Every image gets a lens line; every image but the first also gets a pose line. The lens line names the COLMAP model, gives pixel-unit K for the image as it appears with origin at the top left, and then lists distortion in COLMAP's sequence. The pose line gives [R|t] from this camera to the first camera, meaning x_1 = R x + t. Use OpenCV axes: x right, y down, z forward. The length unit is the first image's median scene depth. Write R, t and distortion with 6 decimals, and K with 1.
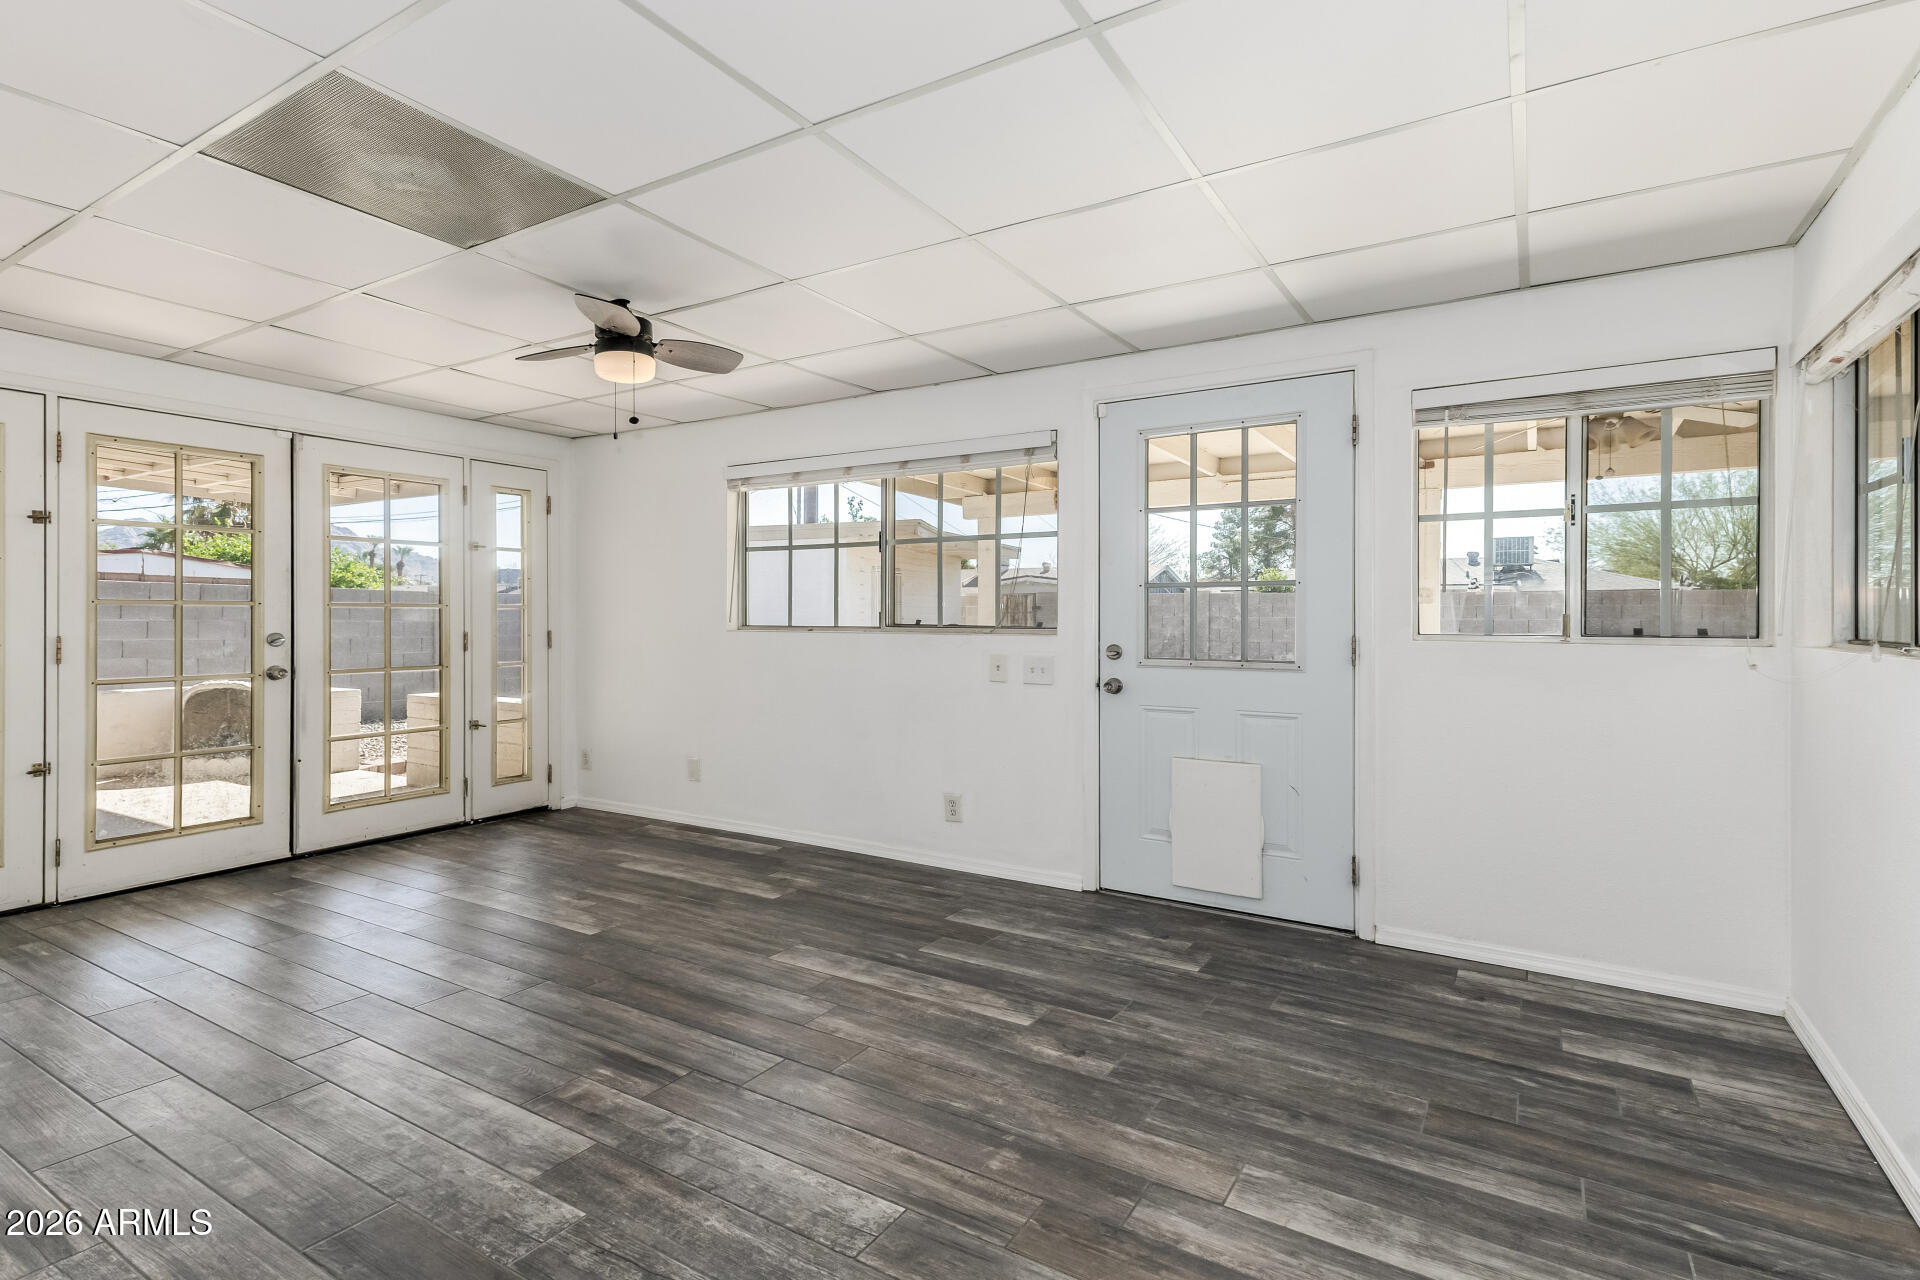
lens RADIAL K [[861.1, 0, 980.7], [0, 861.1, 622.5], [0, 0, 1]] dist [0.019522, -0.000468]
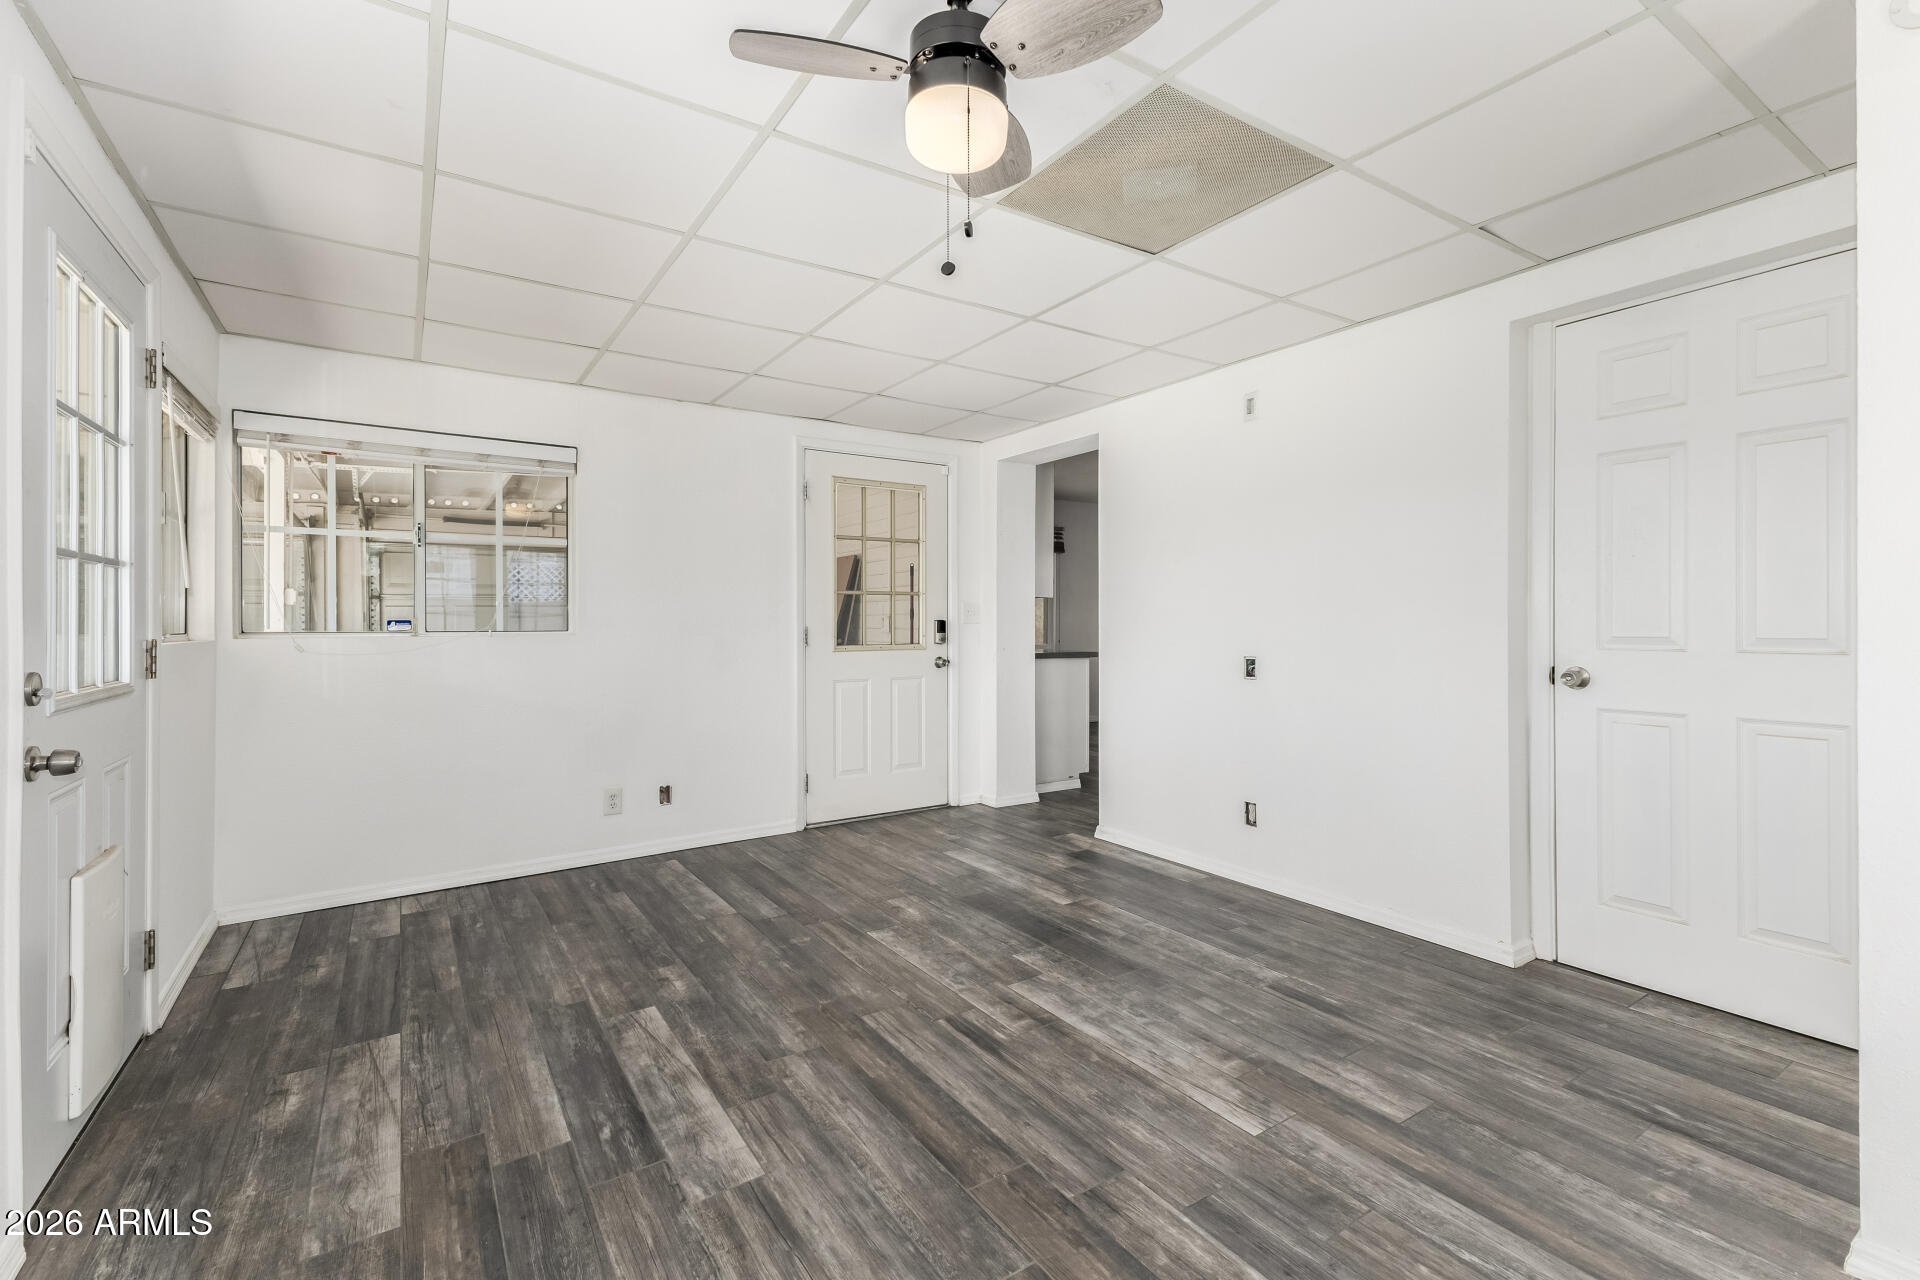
lens RADIAL K [[861.1, 0, 980.7], [0, 861.1, 622.5], [0, 0, 1]] dist [0.019522, -0.000468]
pose [[-0.898042, 0.000829, 0.439909, -0.810313], [0.004686, 0.999960, 0.007682, -0.034377], [-0.439885, 0.008960, -0.898009, 1.803675]]
